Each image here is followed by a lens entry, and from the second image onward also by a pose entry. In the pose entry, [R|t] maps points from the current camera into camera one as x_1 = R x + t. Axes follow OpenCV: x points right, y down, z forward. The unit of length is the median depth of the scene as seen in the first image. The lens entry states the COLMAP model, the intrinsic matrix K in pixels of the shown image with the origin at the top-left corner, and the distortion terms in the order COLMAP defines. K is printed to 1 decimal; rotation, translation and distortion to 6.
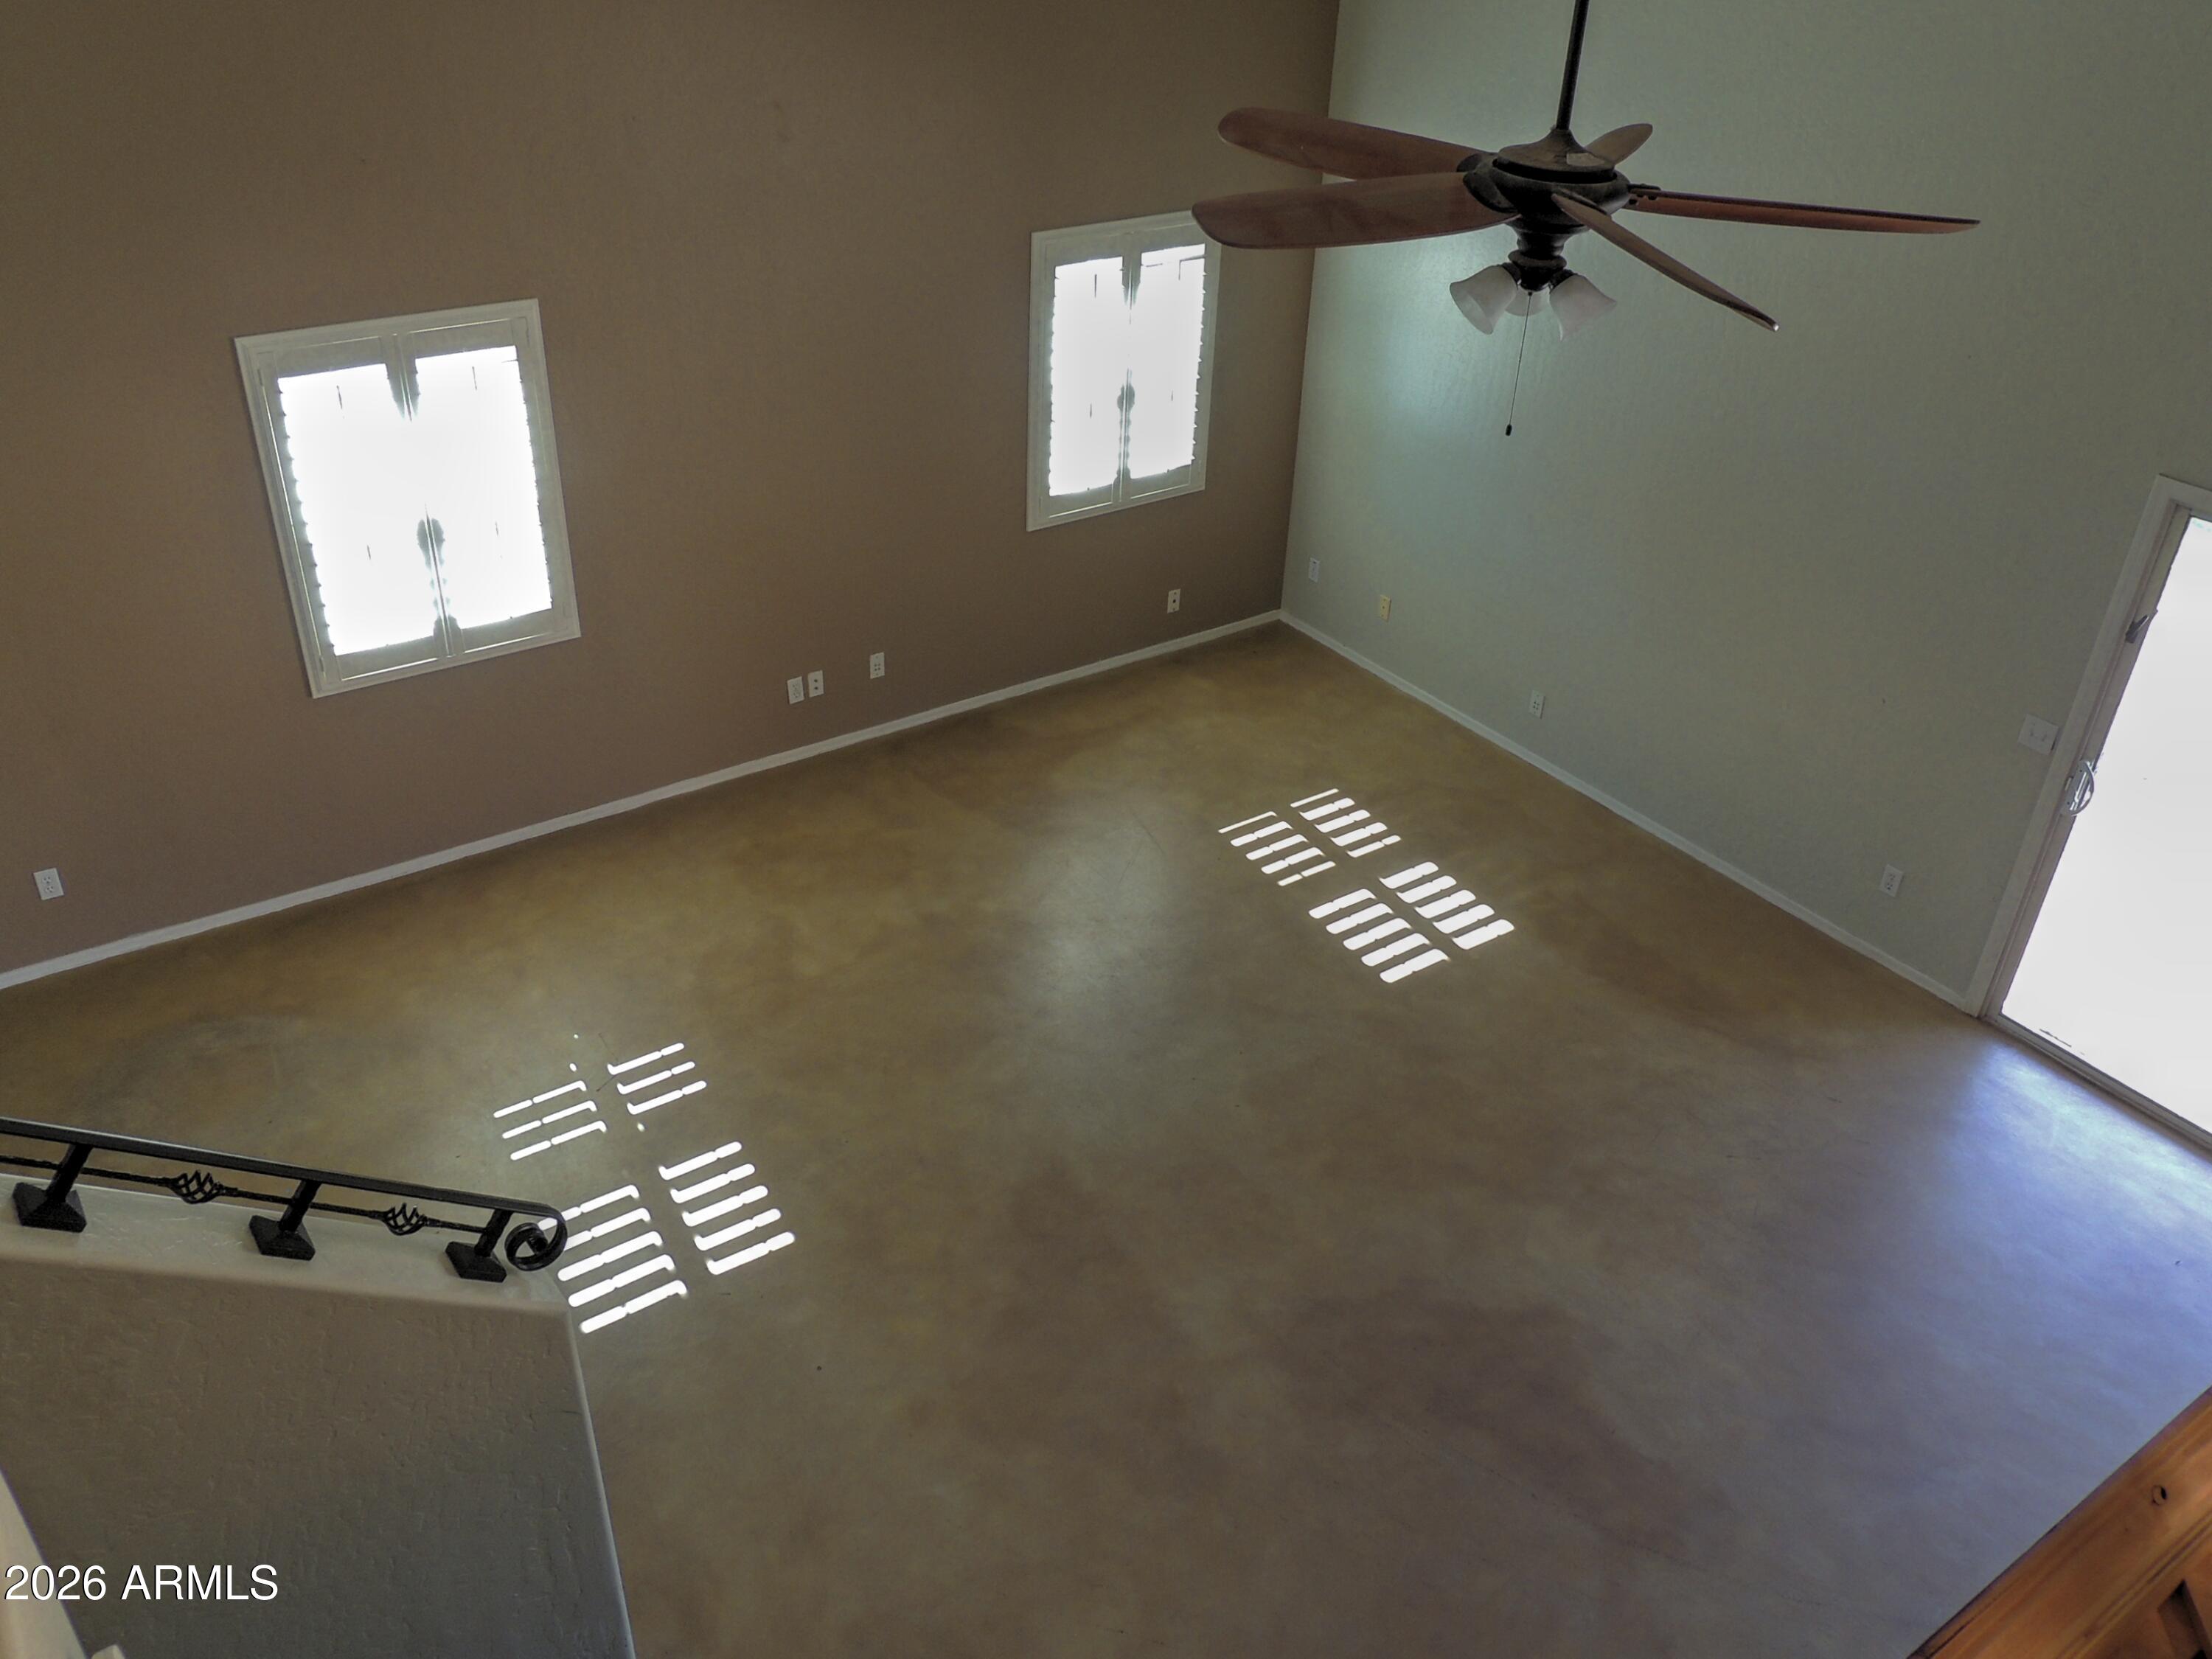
lens RADIAL K [[1782.3, 0, 1104.8], [0, 1782.3, 766.8], [0, 0, 1]] dist [0.000772, 0.001855]
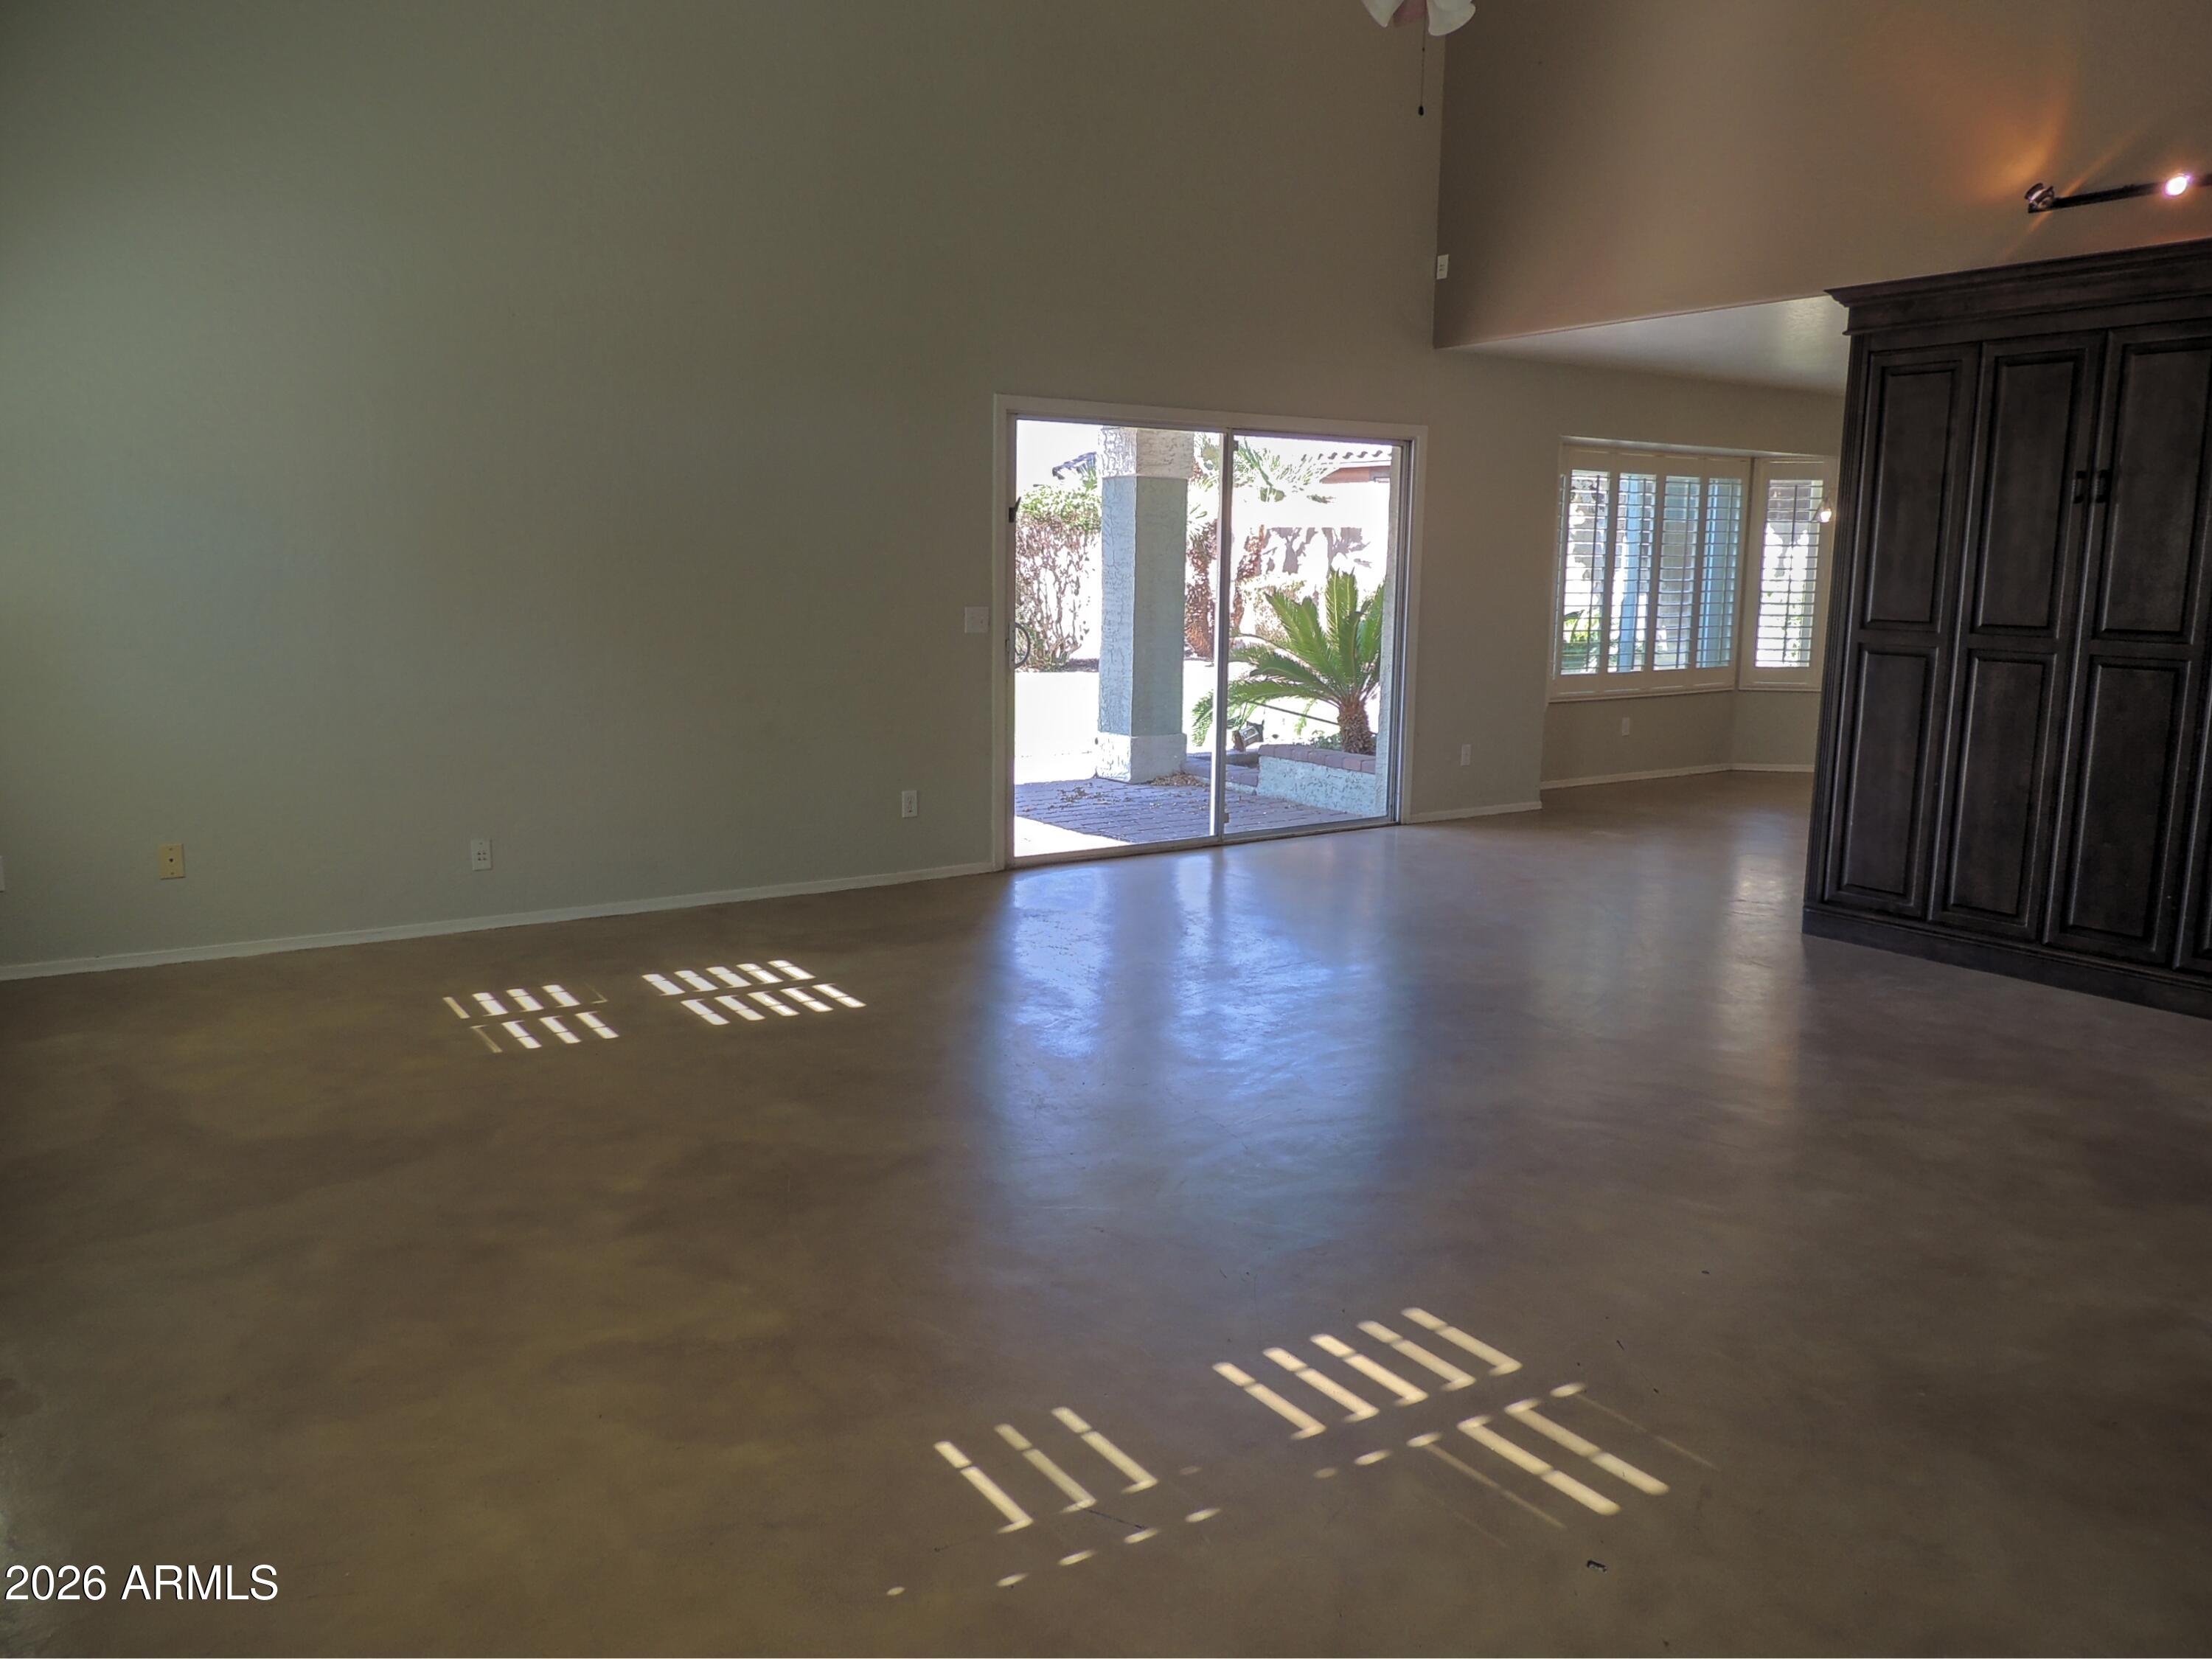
lens RADIAL K [[1602.3, 0, 1106.0], [0, 1602.3, 829.5], [0, 0, 1]] dist [0.003726, -0.003930]
pose [[0.005802, -0.195440, 0.980698, -0.525492], [0.487197, 0.856999, 0.167906, -0.030949], [-0.873273, 0.476819, 0.100190, 0.726735]]
